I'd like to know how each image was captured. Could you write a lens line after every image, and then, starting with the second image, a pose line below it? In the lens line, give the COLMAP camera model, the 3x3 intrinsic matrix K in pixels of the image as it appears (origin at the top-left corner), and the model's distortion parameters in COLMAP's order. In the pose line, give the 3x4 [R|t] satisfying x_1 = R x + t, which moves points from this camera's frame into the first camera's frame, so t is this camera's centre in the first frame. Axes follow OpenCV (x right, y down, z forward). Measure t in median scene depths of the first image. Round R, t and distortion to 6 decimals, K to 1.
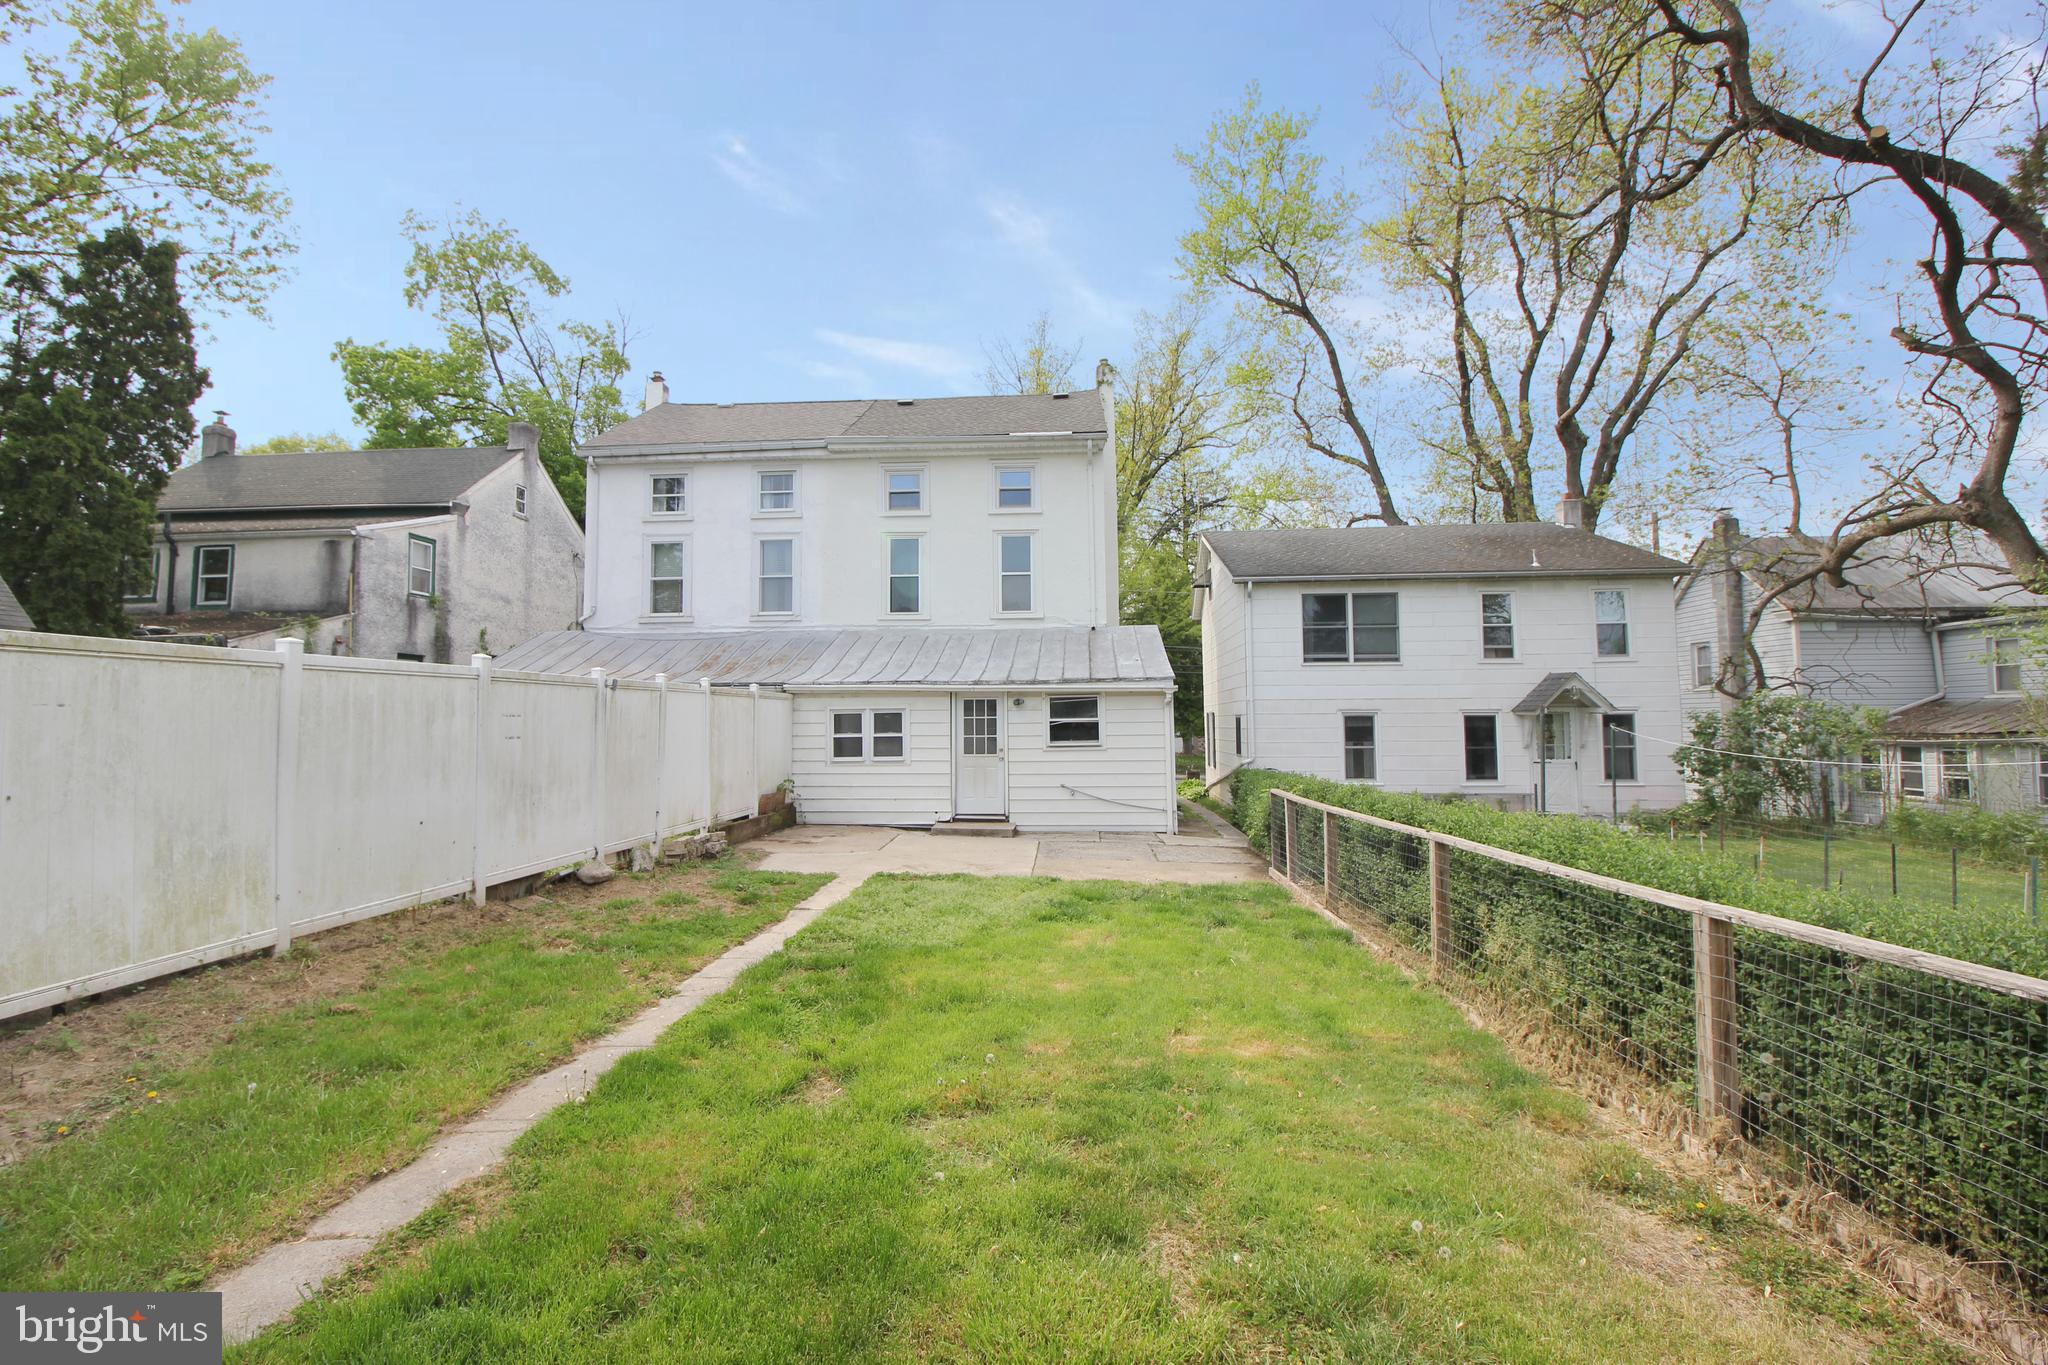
lens RADIAL K [[947.7, 0, 1022.9], [0, 947.7, 665.1], [0, 0, 1]] dist [-0.003266, -0.012690]
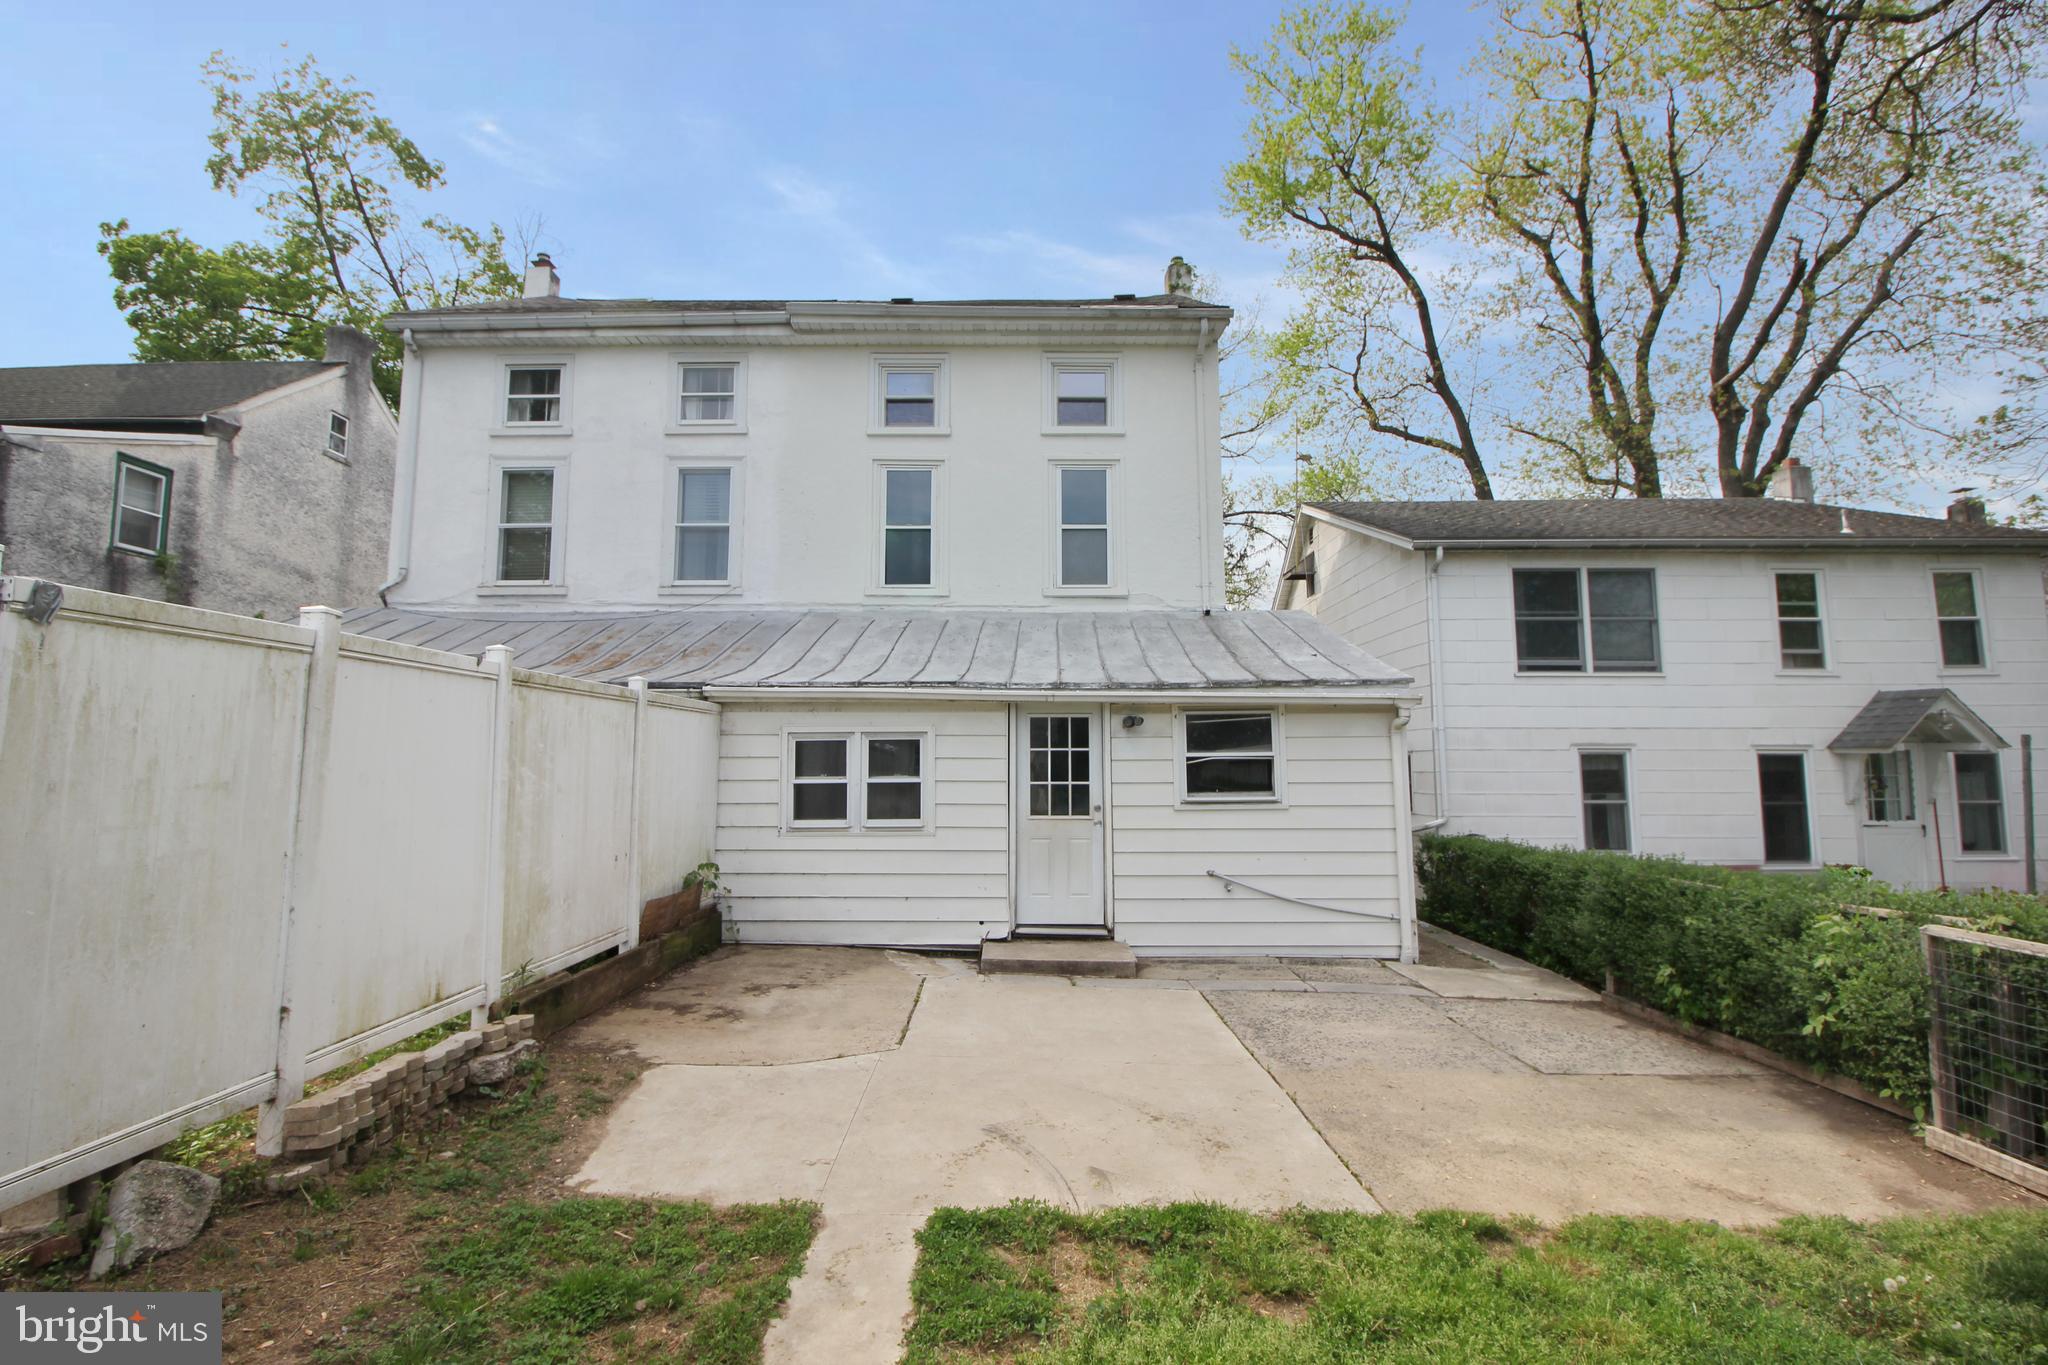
lens RADIAL K [[947.7, 0, 1022.9], [0, 947.7, 665.1], [0, 0, 1]] dist [-0.003266, -0.012690]
pose [[0.998561, 0.012184, 0.052222, -0.080960], [-0.009808, 0.998915, -0.045516, 0.026113], [-0.052720, 0.044939, 0.997598, 0.369519]]
